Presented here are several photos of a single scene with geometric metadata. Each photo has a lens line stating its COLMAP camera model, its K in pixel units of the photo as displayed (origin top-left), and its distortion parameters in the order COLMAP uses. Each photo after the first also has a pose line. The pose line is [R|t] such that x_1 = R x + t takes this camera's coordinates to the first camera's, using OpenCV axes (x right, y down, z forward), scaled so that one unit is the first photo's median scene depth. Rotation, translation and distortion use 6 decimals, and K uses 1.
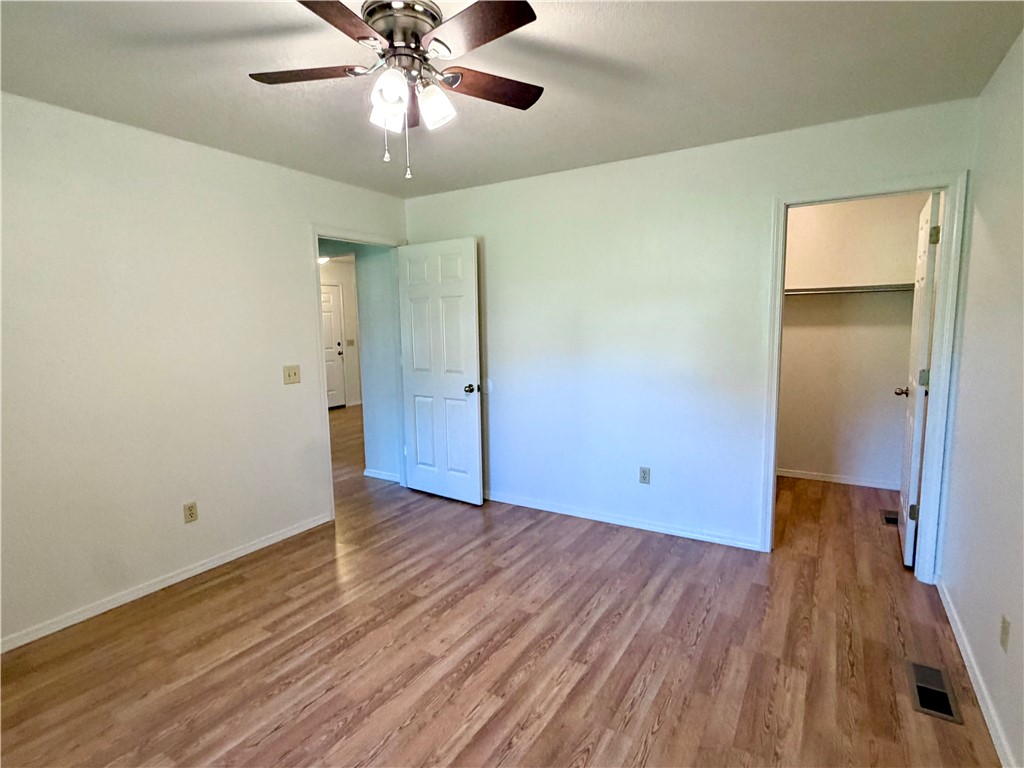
lens RADIAL K [[531.6, 0, 508.1], [0, 531.6, 379.5], [0, 0, 1]] dist [0.004635, 0.000409]
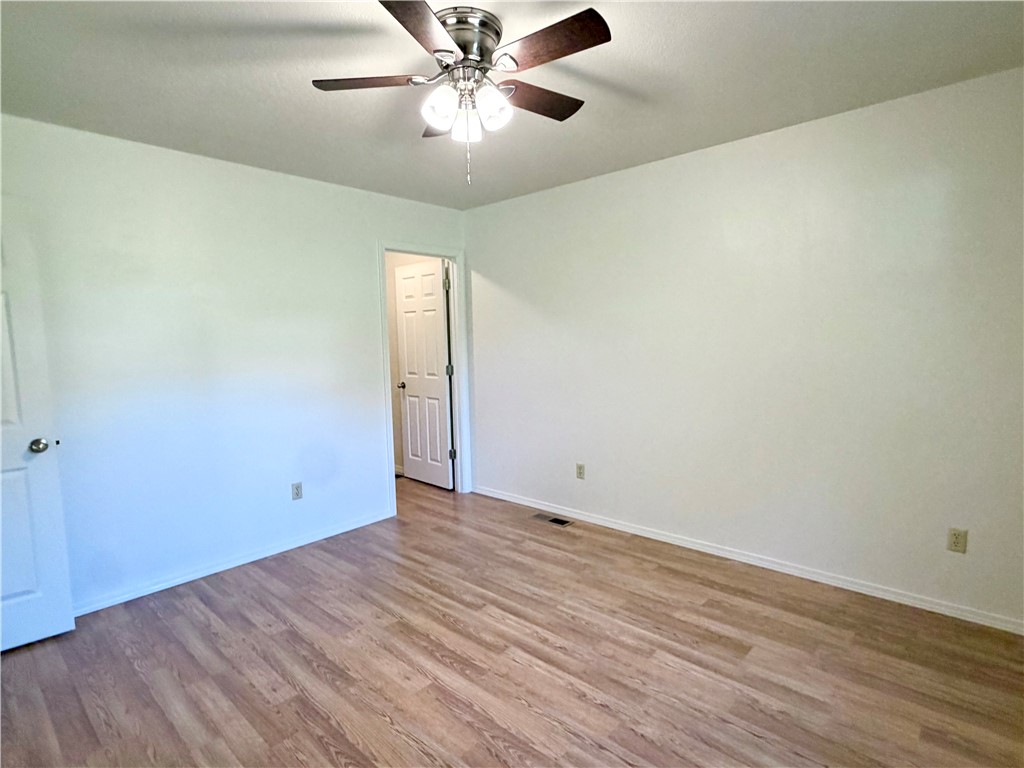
lens RADIAL K [[531.6, 0, 508.6], [0, 531.6, 384.6], [0, 0, 1]] dist [0.004635, 0.000409]
pose [[0.189134, -0.074244, 0.979141, -0.834468], [0.125196, 0.990823, 0.050947, -0.024674], [-0.973938, 0.112949, 0.196693, 0.531472]]
